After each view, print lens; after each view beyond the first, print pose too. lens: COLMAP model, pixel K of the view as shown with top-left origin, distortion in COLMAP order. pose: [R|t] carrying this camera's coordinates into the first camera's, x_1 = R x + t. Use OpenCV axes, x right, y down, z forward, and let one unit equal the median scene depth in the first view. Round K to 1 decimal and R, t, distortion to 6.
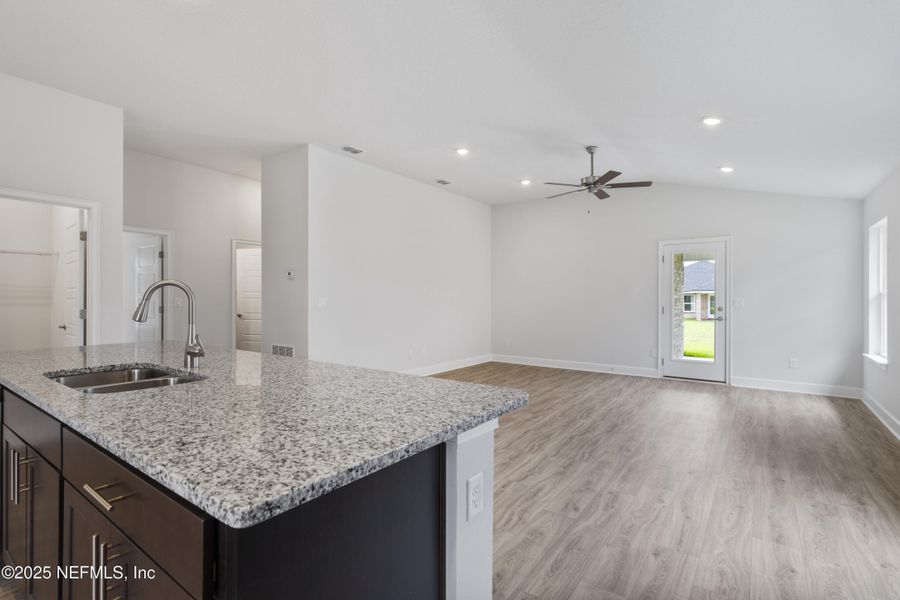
lens RADIAL K [[422.2, 0, 454.3], [0, 422.2, 299.2], [0, 0, 1]] dist [-0.000872, -0.000234]
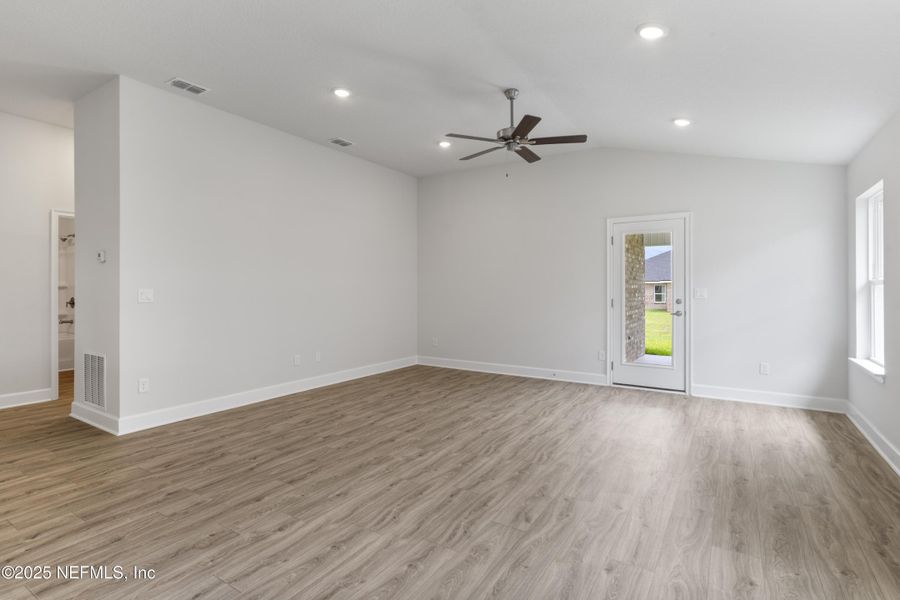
lens RADIAL K [[432.8, 0, 444.9], [0, 432.8, 316.7], [0, 0, 1]] dist [-0.016564, 0.001012]
pose [[0.999077, -0.007994, 0.042216, 0.089632], [0.005438, 0.998165, 0.060312, 0.000246], [-0.042621, -0.060026, 0.997286, 0.122899]]
